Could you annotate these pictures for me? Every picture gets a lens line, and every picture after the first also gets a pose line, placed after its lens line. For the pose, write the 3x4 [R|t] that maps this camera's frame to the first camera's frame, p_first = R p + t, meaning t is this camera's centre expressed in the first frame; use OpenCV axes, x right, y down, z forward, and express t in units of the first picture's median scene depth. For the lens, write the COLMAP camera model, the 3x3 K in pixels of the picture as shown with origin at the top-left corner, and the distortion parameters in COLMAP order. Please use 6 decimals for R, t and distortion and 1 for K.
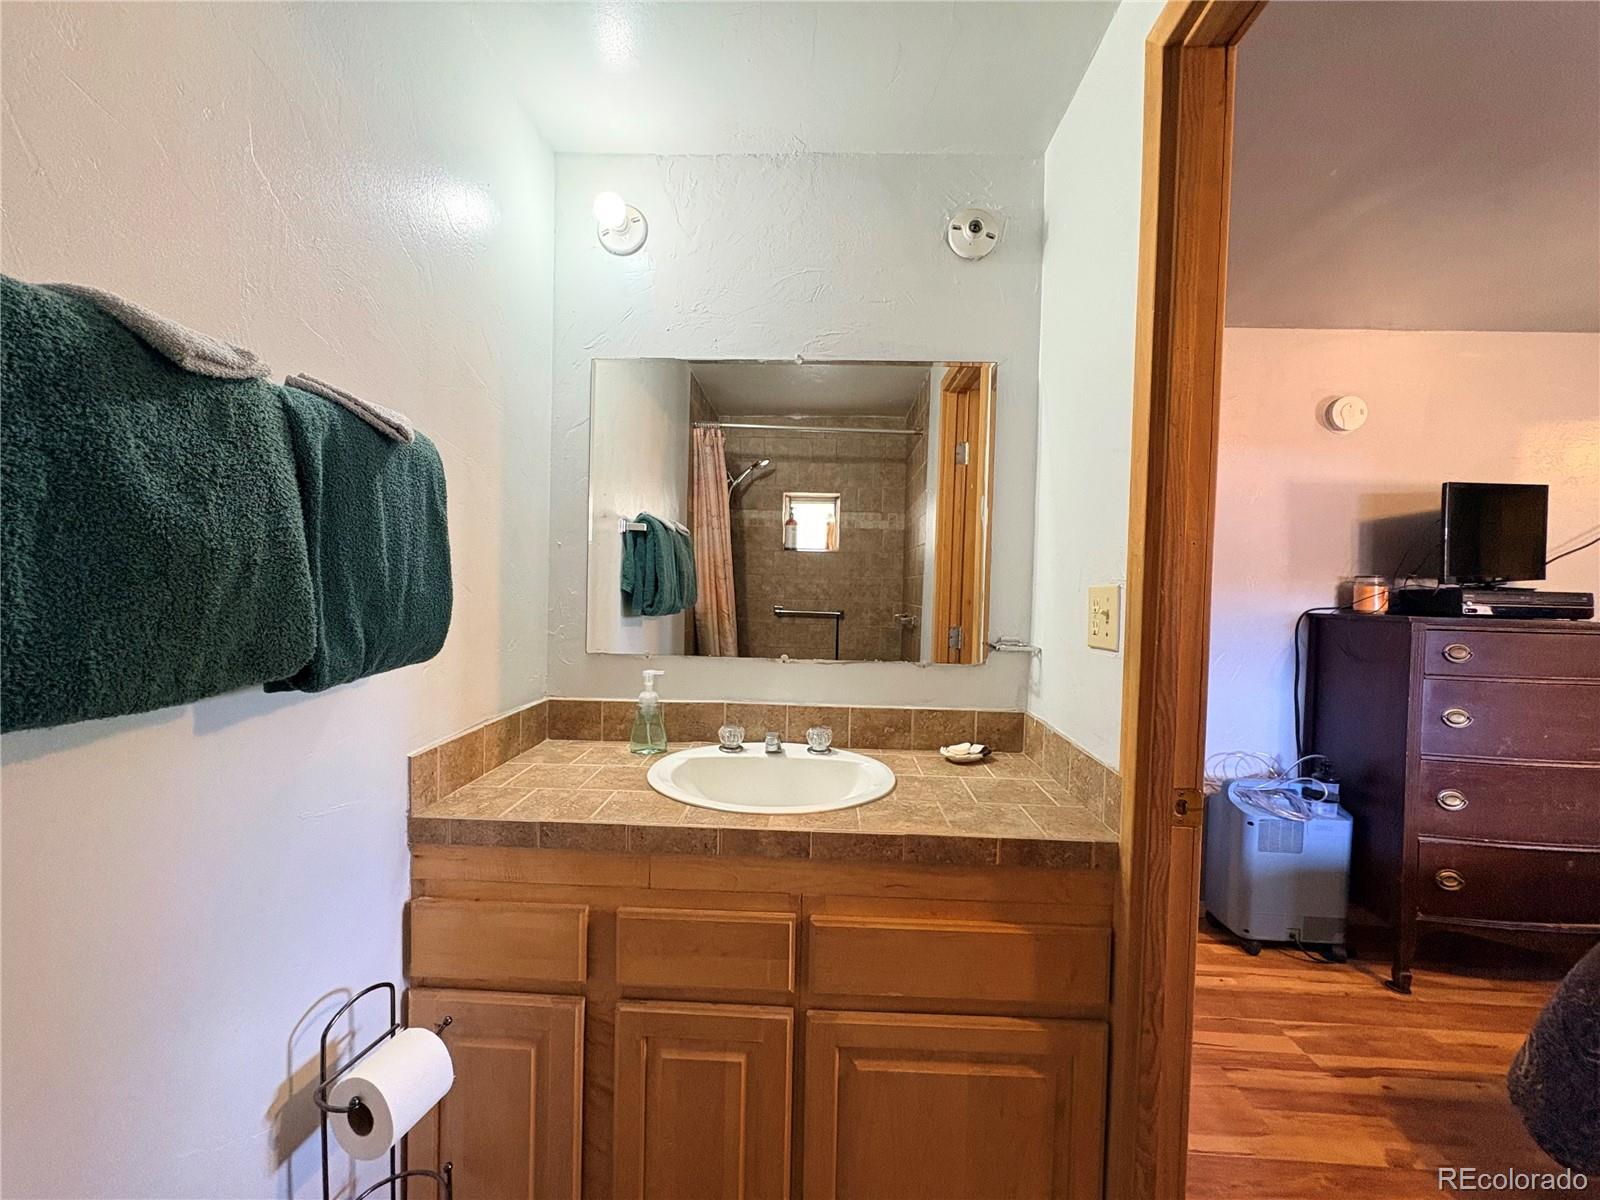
lens RADIAL K [[638.6, 0, 800.0], [0, 638.6, 600.0], [0, 0, 1]] dist [0.002925, 0.000625]
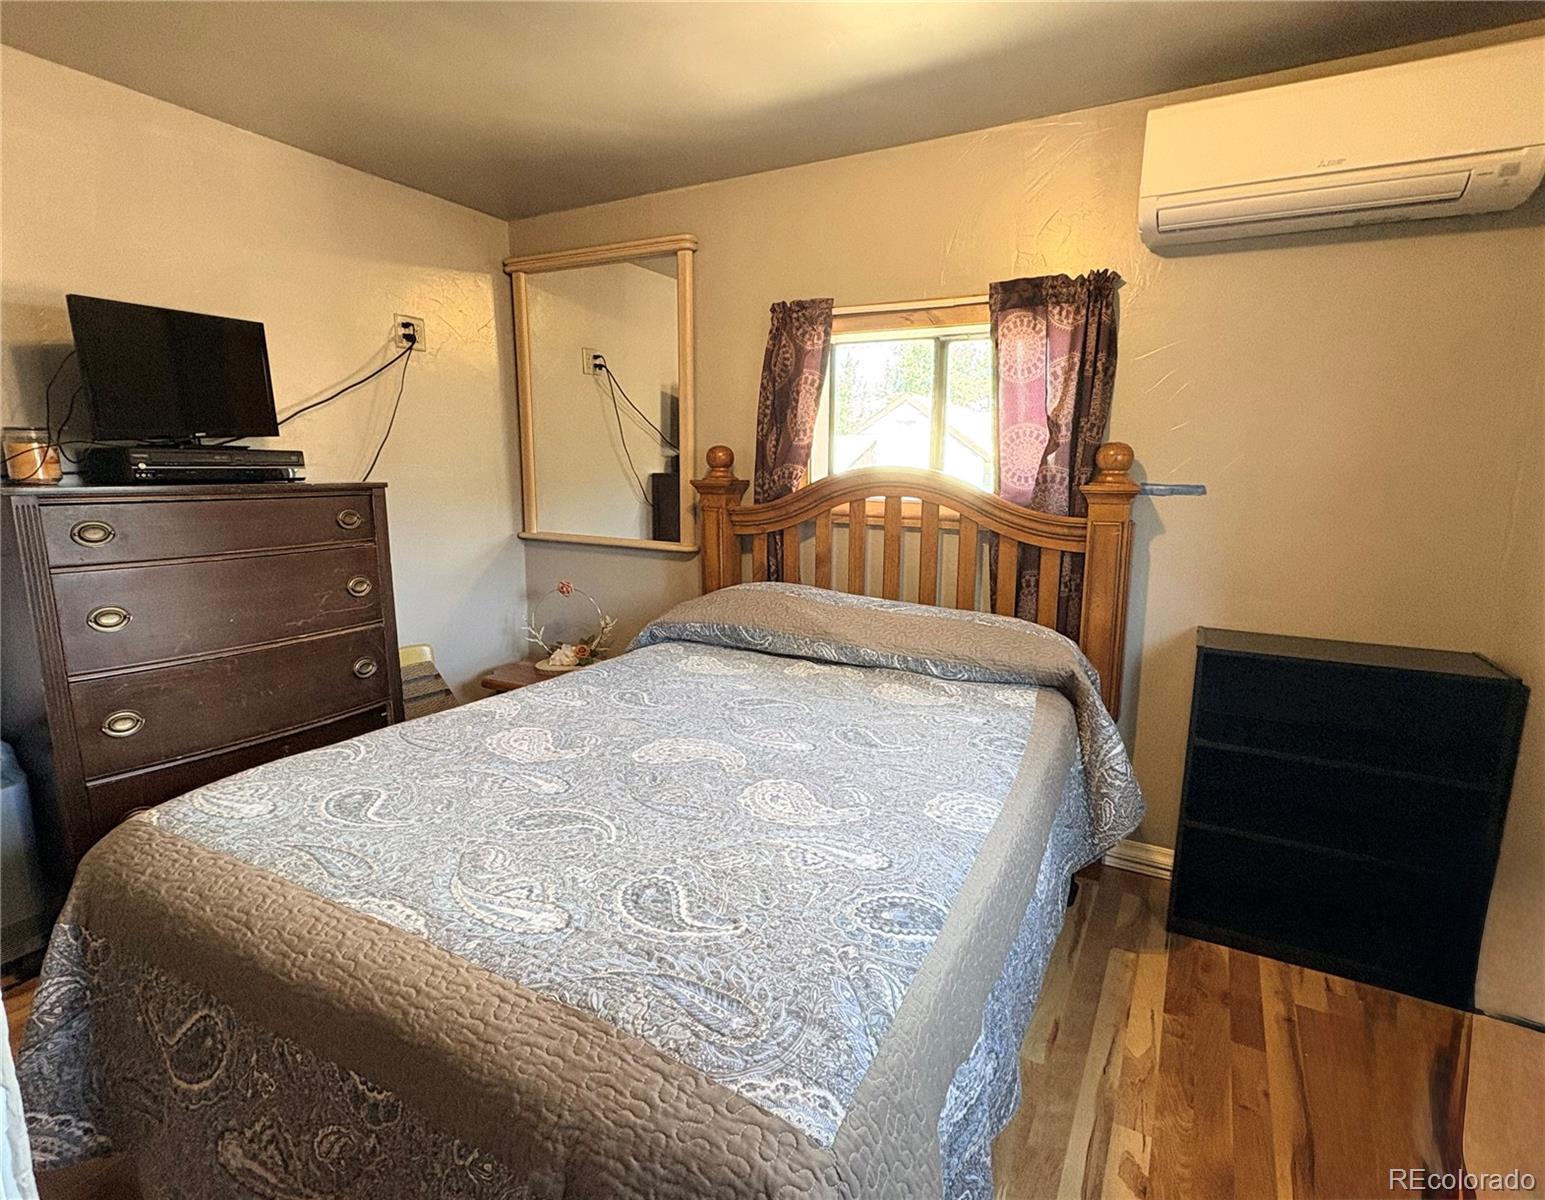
lens RADIAL K [[753.8, 0, 772.5], [0, 753.8, 600.0], [0, 0, 1]] dist [-0.002452, -0.000515]
pose [[0.422151, -0.174761, 0.889521, 0.500718], [0.024341, 0.983073, 0.181589, 0.017548], [-0.906199, -0.055006, 0.419259, -0.072365]]
